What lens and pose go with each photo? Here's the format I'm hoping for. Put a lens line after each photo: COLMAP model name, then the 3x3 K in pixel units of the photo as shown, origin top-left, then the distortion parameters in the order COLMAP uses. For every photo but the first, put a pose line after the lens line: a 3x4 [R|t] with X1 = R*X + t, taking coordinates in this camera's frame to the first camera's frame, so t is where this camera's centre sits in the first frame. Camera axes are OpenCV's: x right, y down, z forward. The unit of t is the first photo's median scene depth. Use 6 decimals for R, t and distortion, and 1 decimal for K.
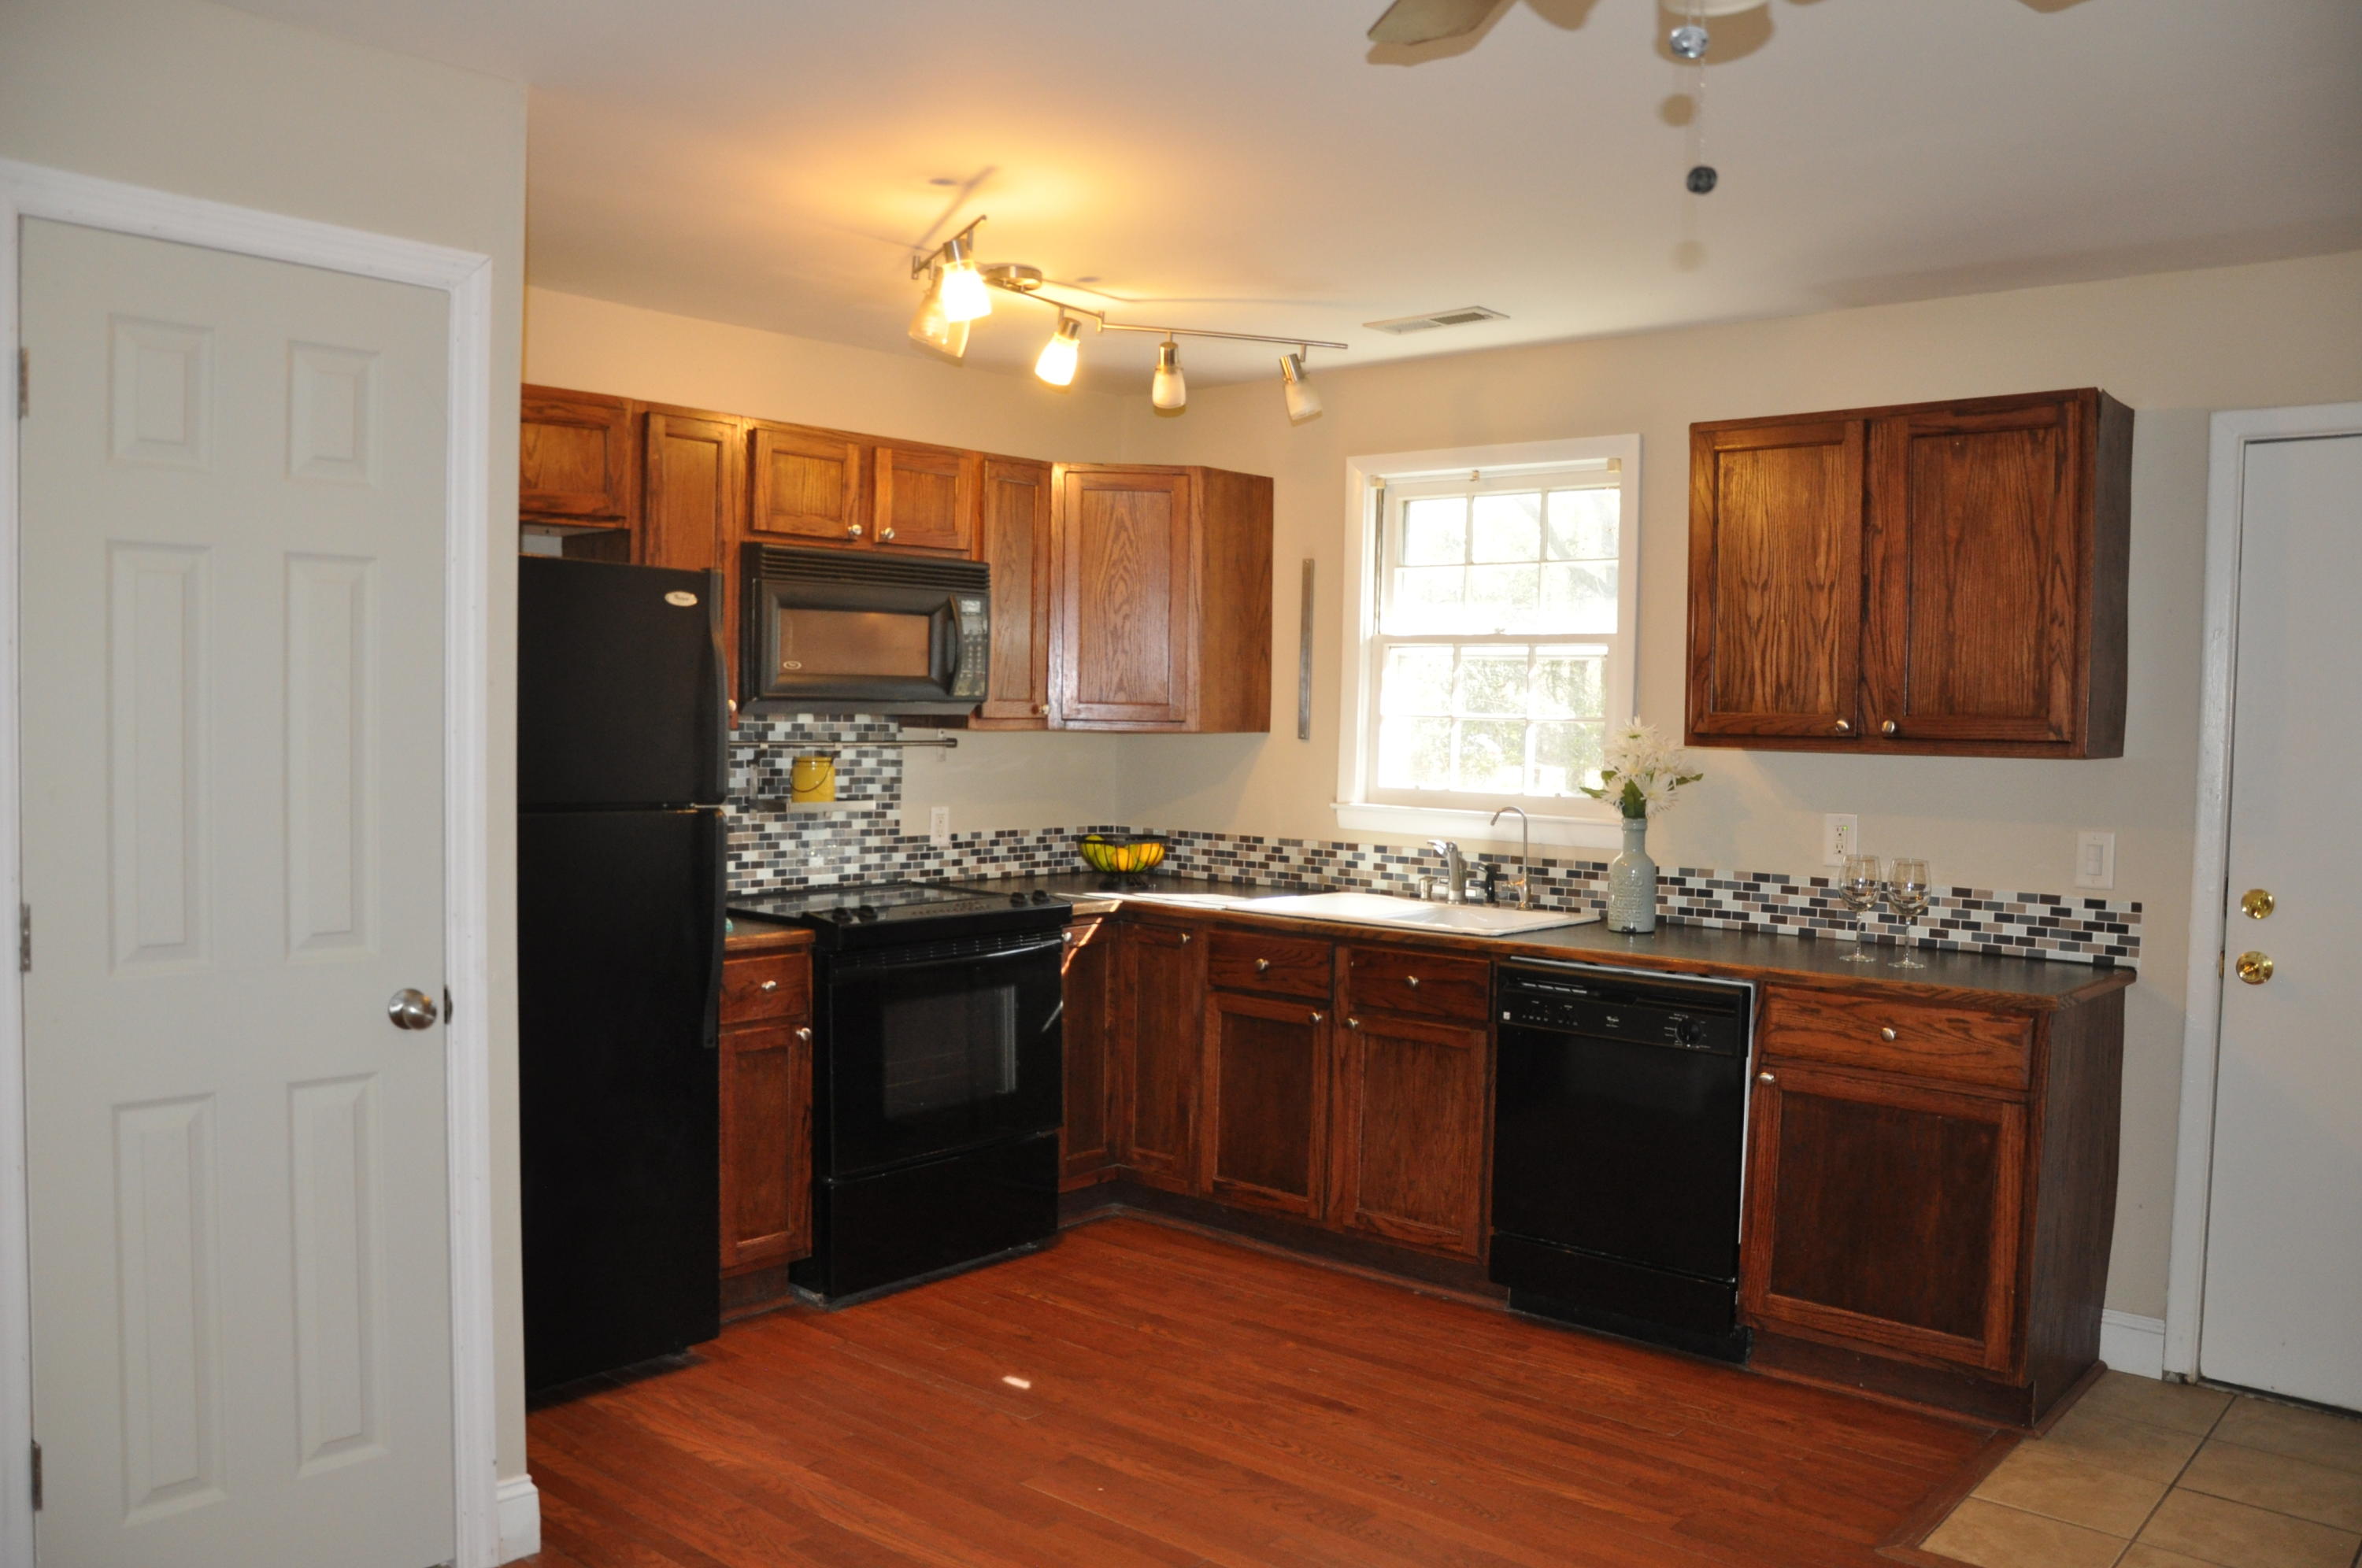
lens RADIAL K [[1818.4, 0, 1173.8], [0, 1818.4, 795.4], [0, 0, 1]] dist [-0.161367, 0.114930]
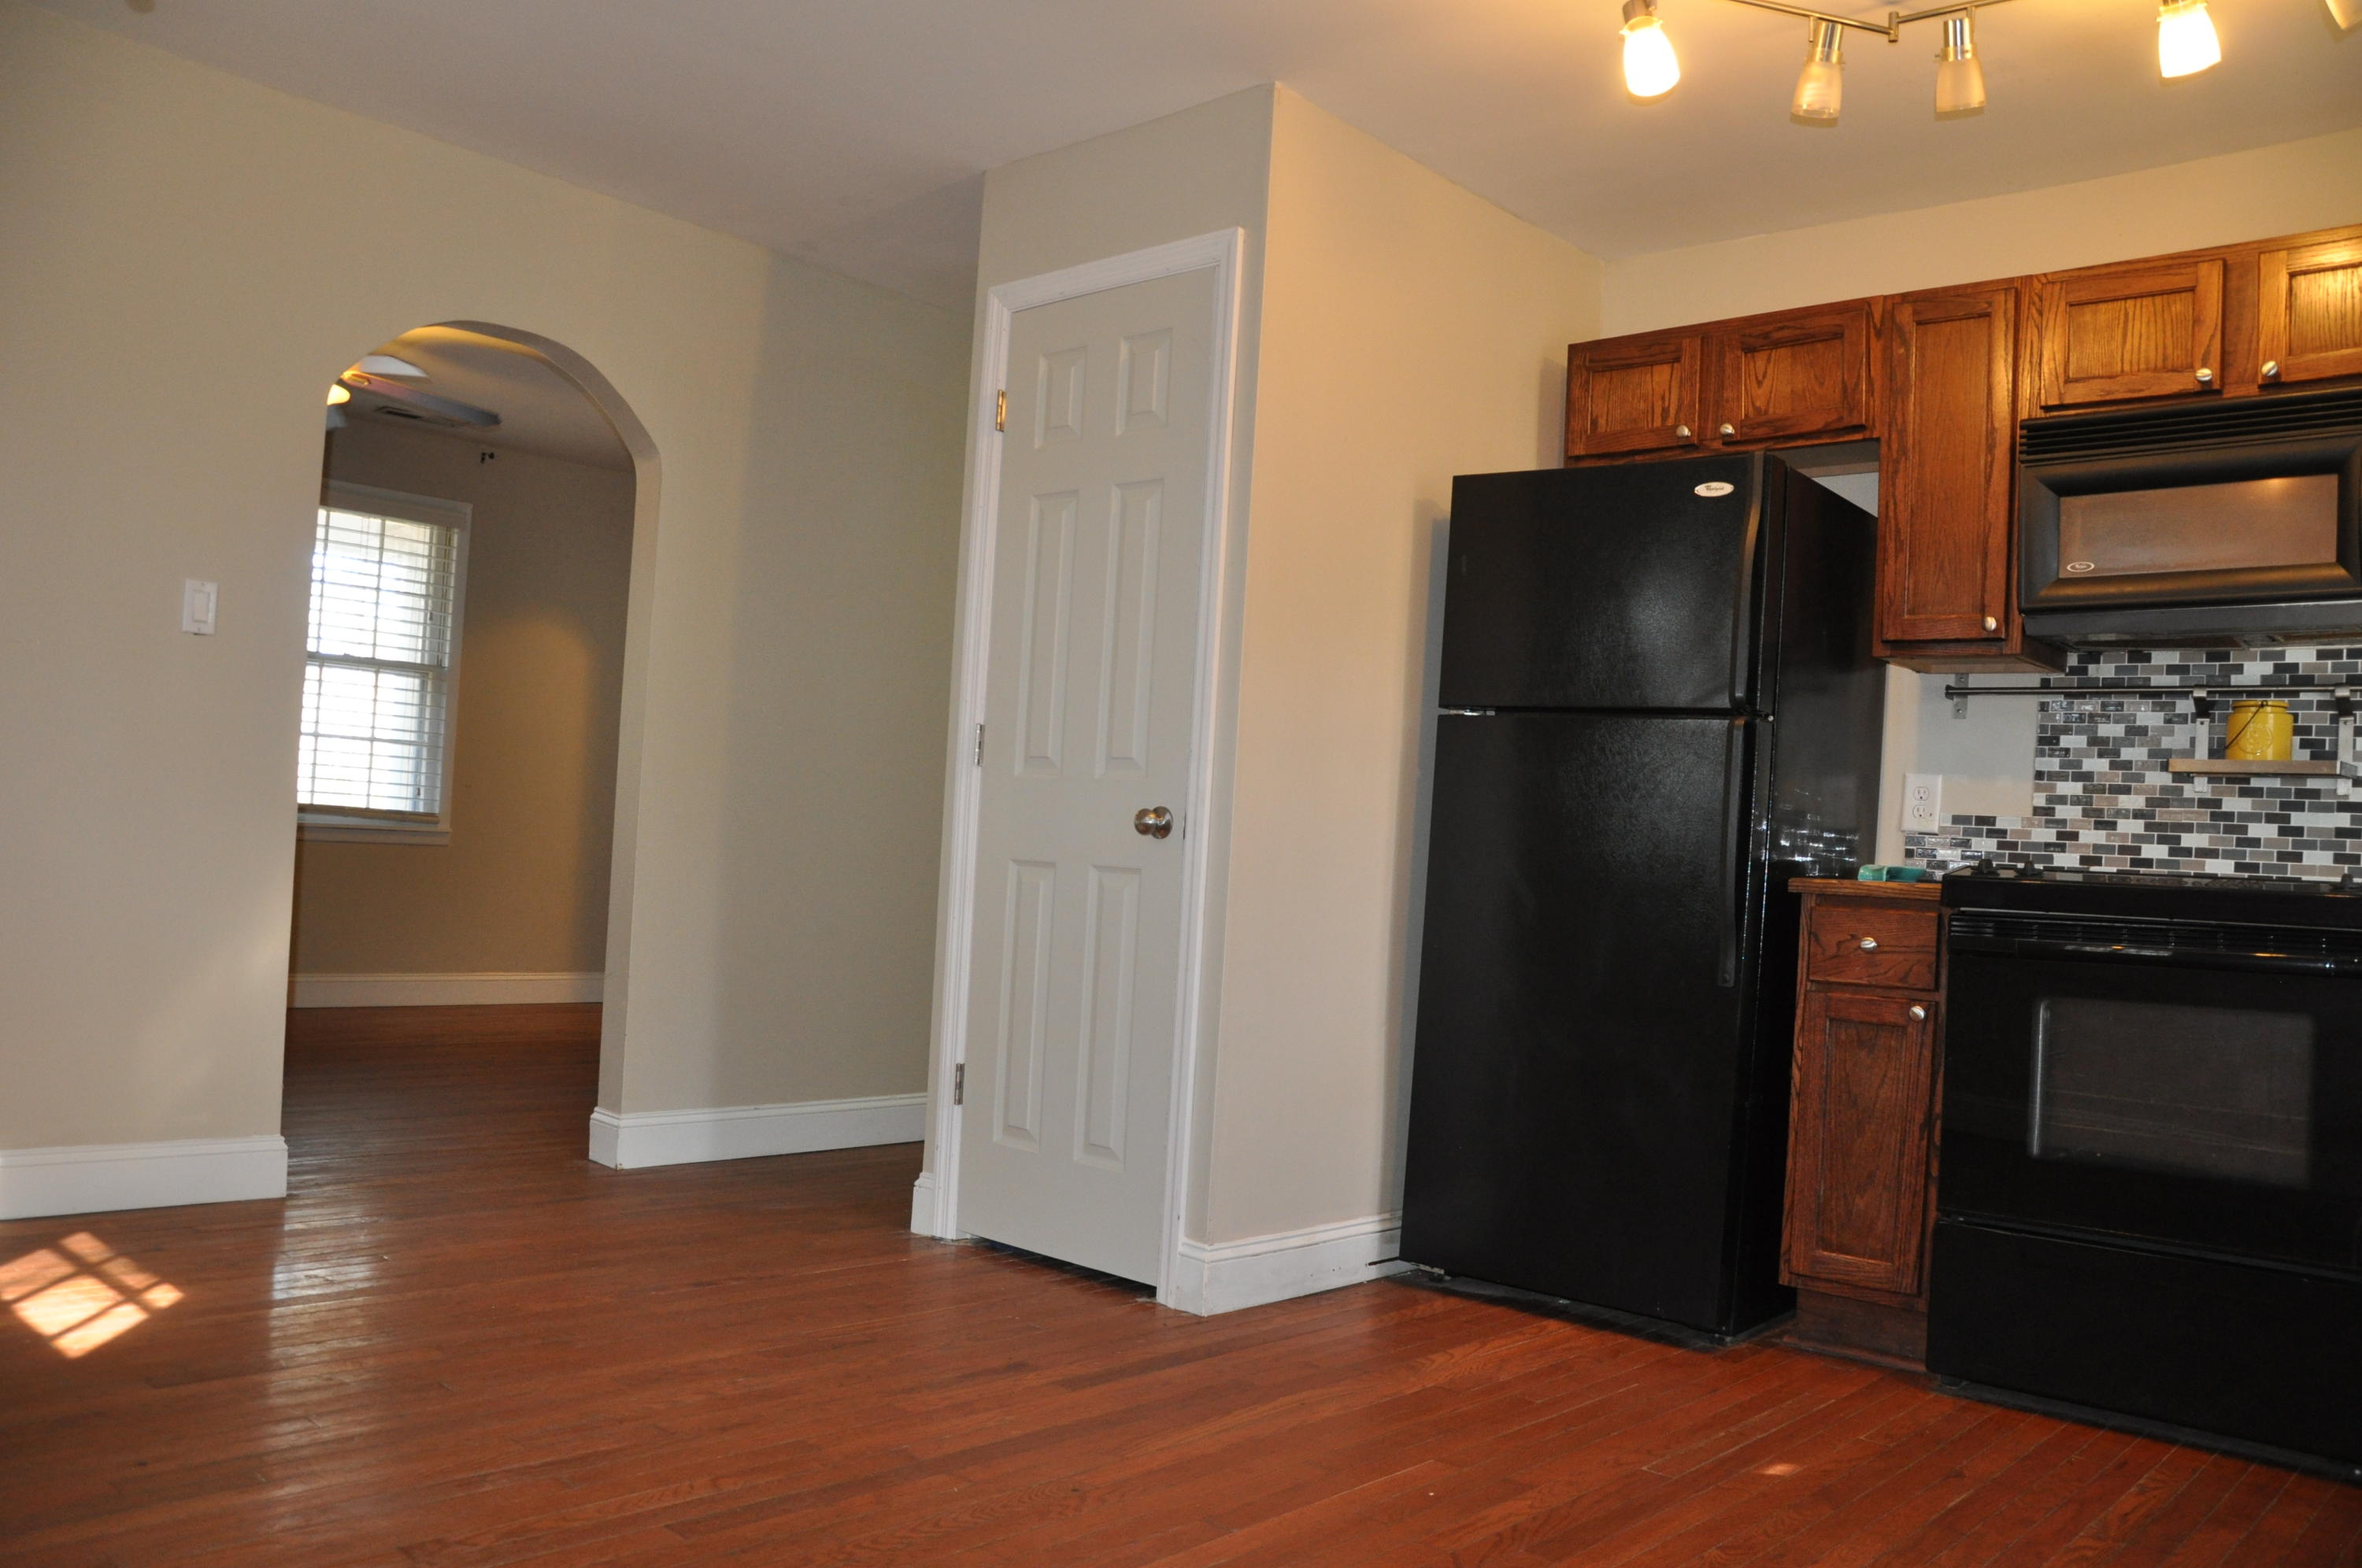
lens RADIAL K [[1818.4, 0, 1173.8], [0, 1818.4, 795.4], [0, 0, 1]] dist [-0.161367, 0.114930]
pose [[-0.014643, -0.048062, -0.998737, 0.553378], [-0.101915, 0.993714, -0.046326, 0.102263], [0.994685, 0.101107, -0.019450, 0.652298]]
